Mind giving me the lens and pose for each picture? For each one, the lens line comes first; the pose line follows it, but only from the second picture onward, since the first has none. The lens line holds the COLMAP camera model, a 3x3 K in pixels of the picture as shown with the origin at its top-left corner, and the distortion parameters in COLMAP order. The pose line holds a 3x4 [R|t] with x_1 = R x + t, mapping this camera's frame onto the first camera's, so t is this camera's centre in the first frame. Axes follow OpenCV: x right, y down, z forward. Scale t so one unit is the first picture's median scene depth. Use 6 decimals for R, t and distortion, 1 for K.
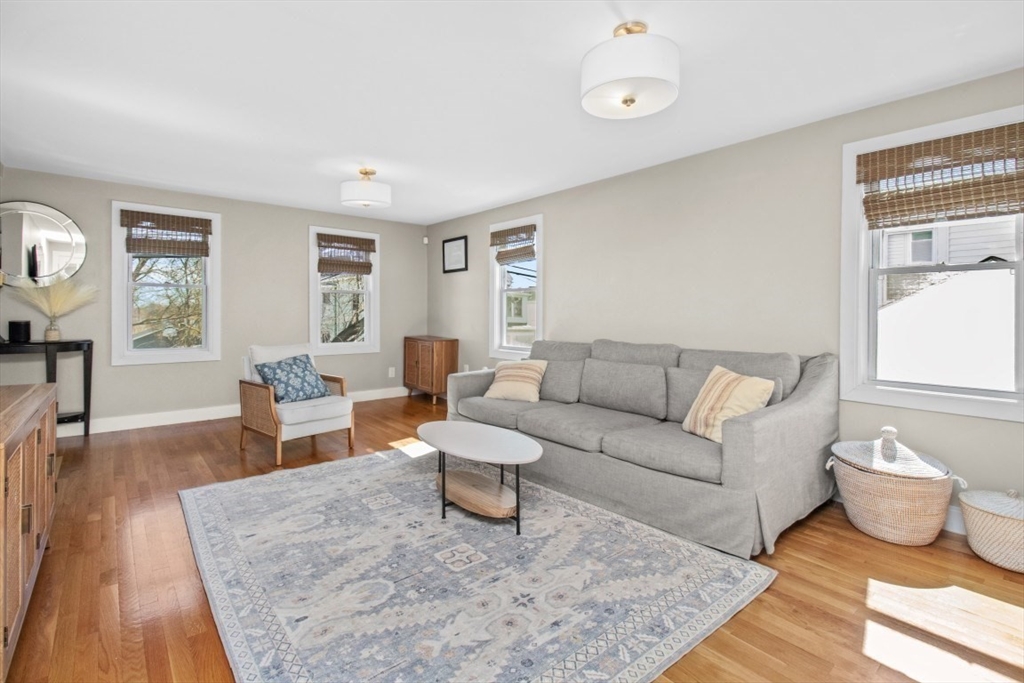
lens RADIAL K [[474.4, 0, 512.0], [0, 474.4, 341.5], [0, 0, 1]] dist [0.035353, 0.000082]
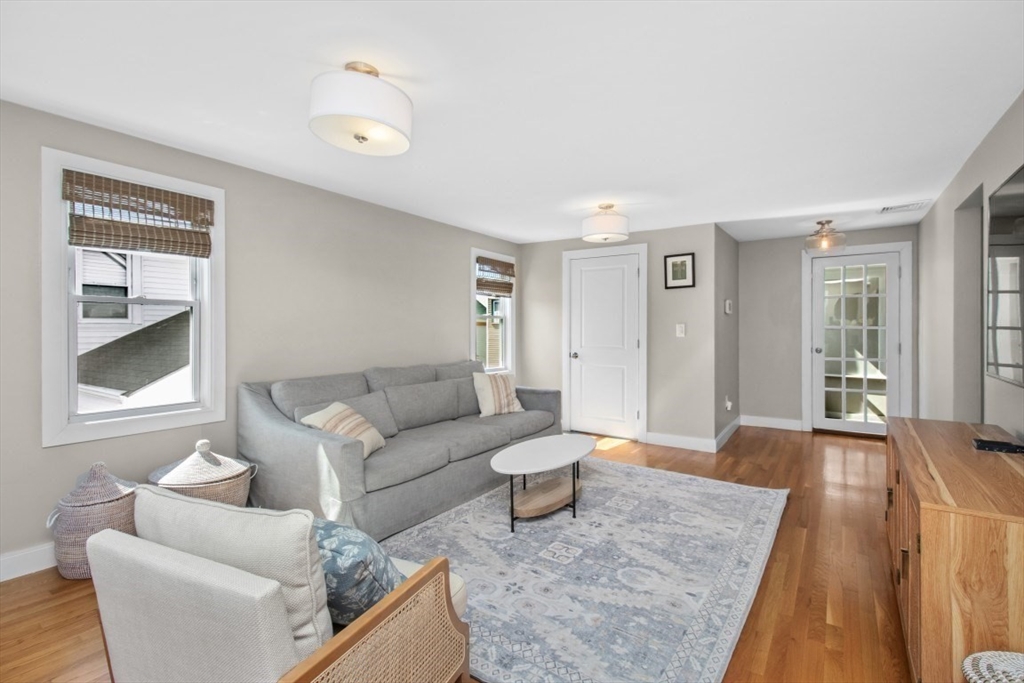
lens RADIAL K [[511.7, 0, 512.0], [0, 511.7, 341.5], [0, 0, 1]] dist [-0.000985, -0.000194]
pose [[-0.298717, -0.011714, 0.954270, -1.335332], [0.072434, 0.996762, 0.034909, -0.106288], [-0.951589, 0.079550, -0.296901, 1.564643]]
